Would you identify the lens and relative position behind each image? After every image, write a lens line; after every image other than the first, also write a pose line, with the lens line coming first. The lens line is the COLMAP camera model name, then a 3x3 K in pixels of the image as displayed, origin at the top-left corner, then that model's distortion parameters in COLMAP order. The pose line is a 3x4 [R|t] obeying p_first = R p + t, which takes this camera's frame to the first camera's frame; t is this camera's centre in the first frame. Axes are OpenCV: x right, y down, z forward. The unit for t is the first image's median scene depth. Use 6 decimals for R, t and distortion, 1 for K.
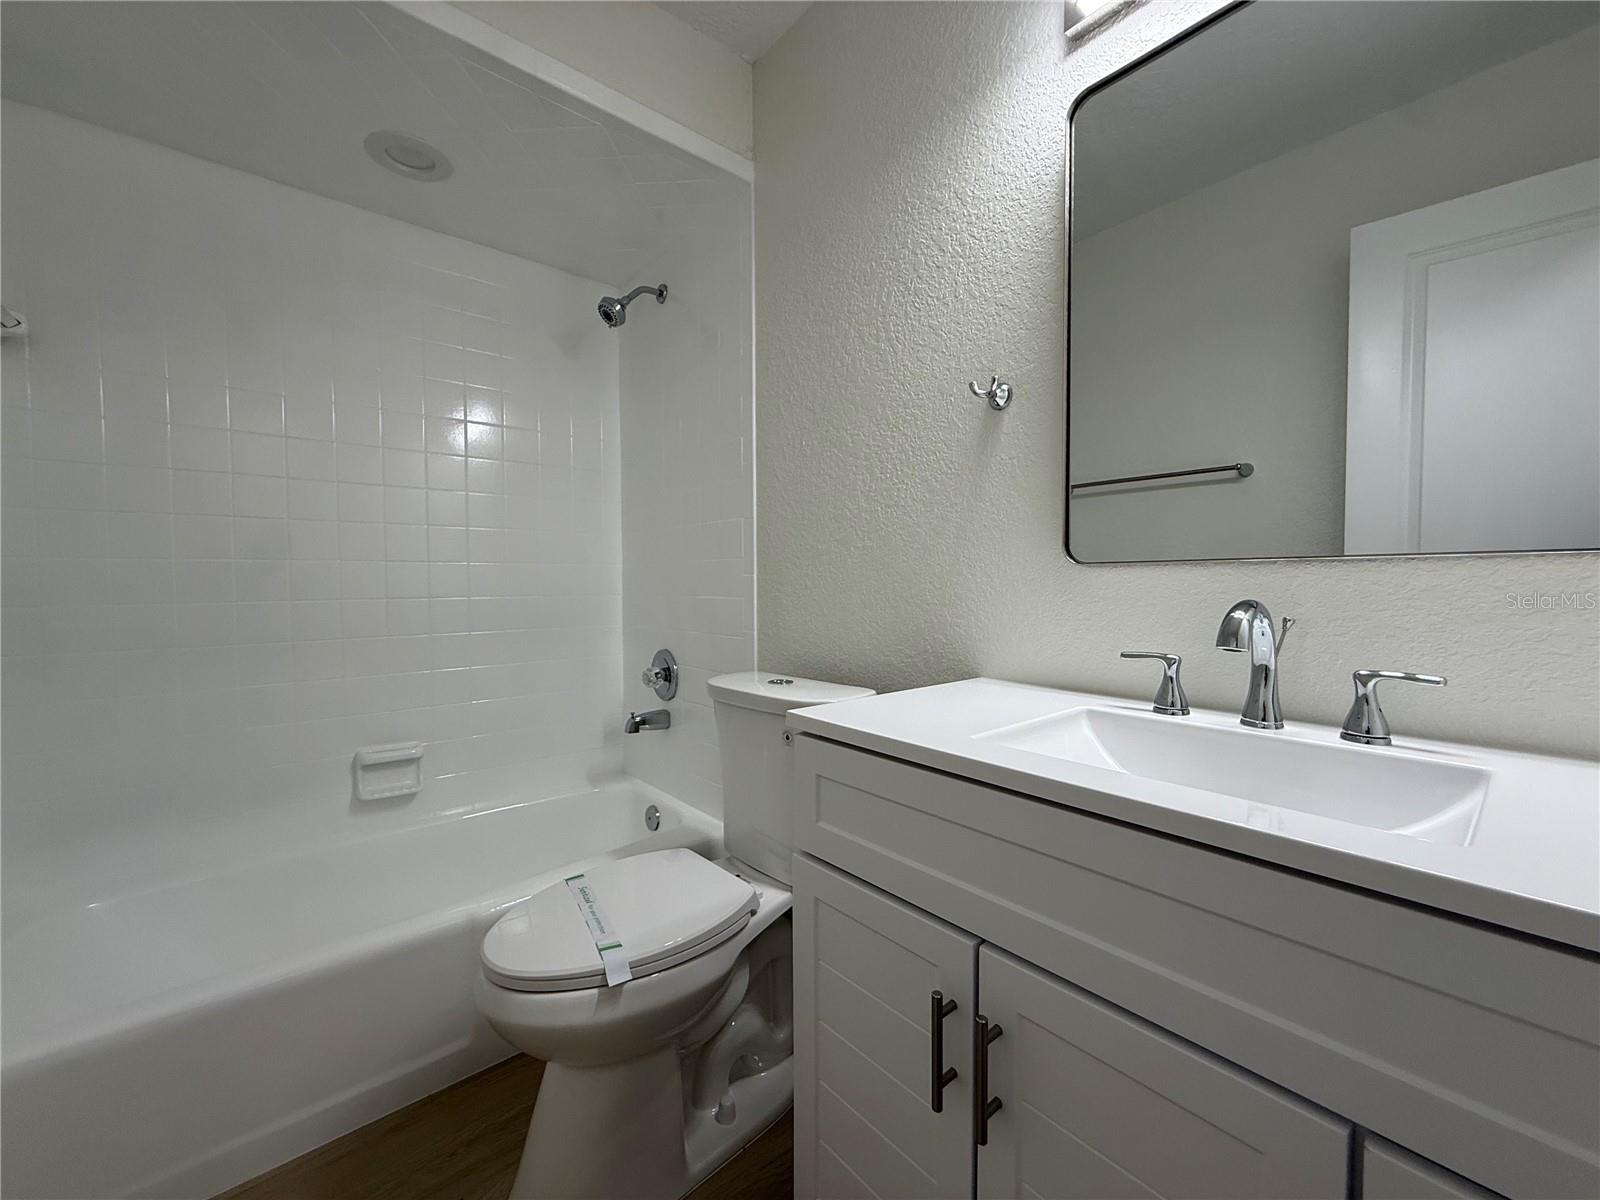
lens RADIAL K [[641.6, 0, 800.6], [0, 641.6, 598.3], [0, 0, 1]] dist [0.007041, -0.000386]
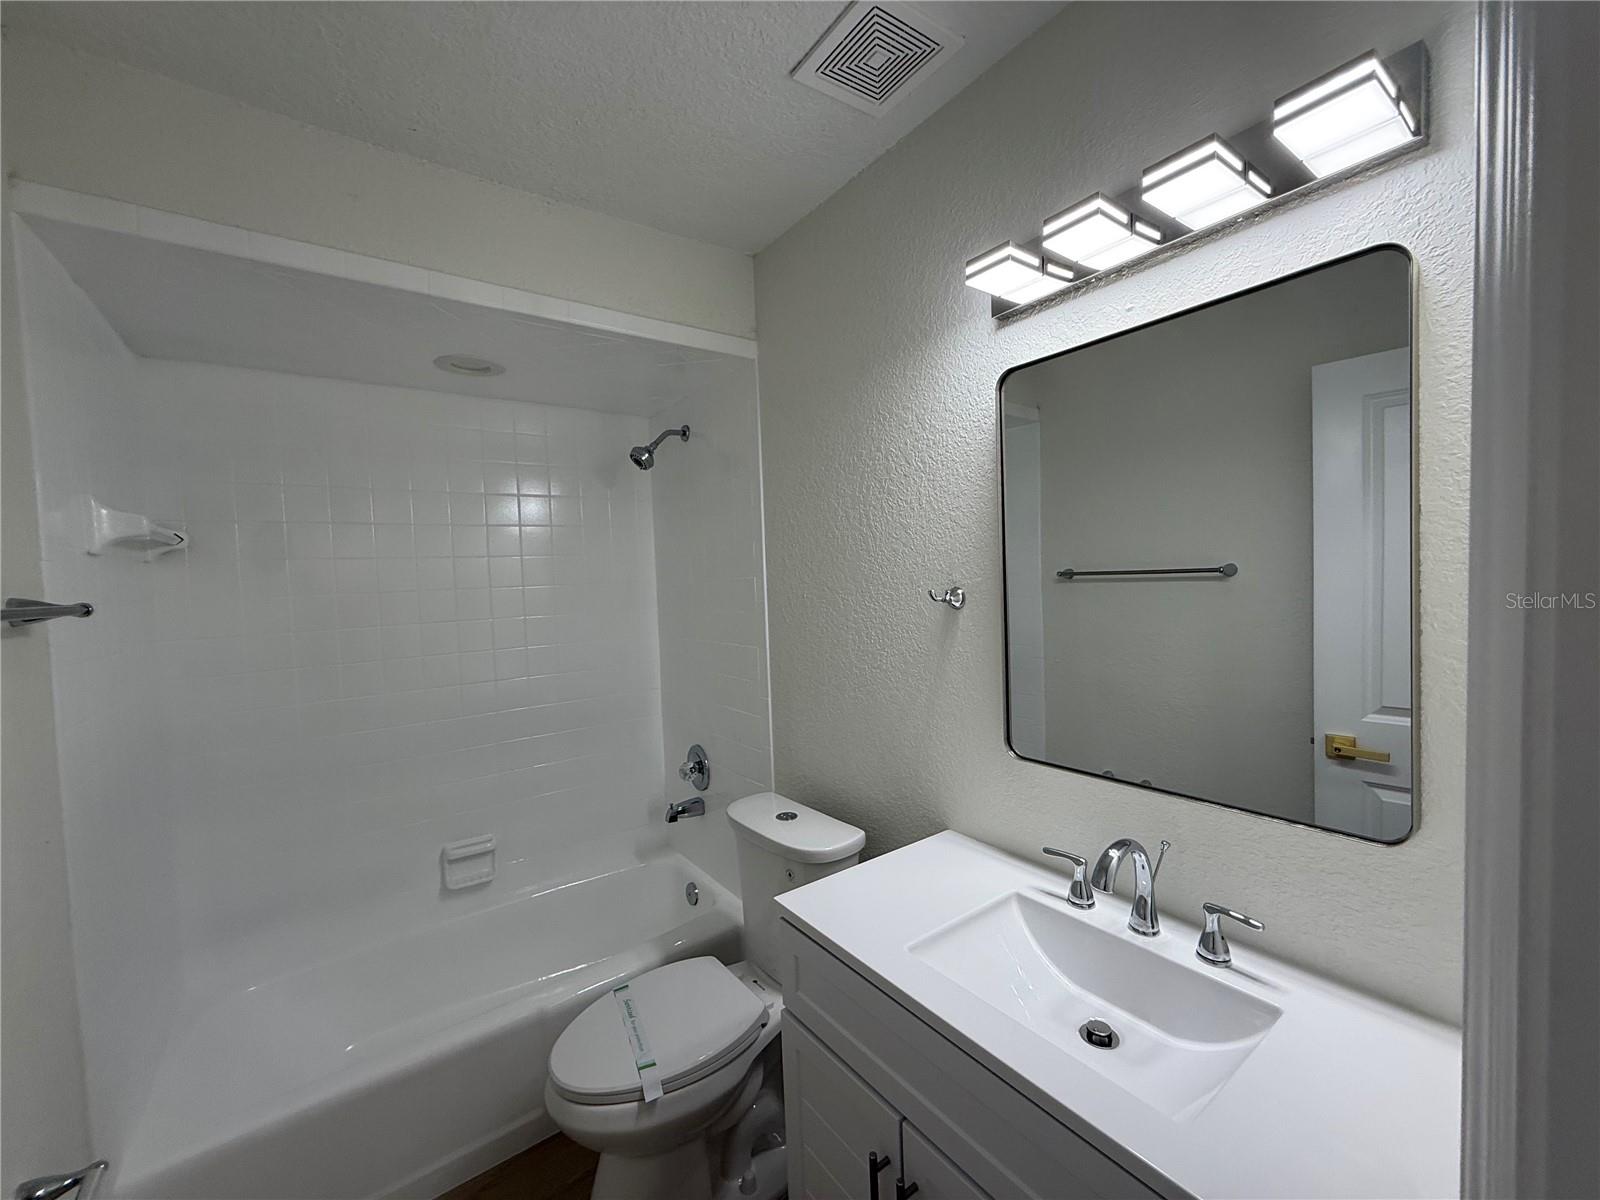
lens RADIAL K [[641.6, 0, 796.7], [0, 641.6, 605.0], [0, 0, 1]] dist [0.007041, -0.000386]
pose [[0.996396, -0.029974, -0.079353, 0.095214], [0.030851, 0.999475, 0.009848, -0.277348], [0.079016, -0.012261, 0.996798, -0.176341]]
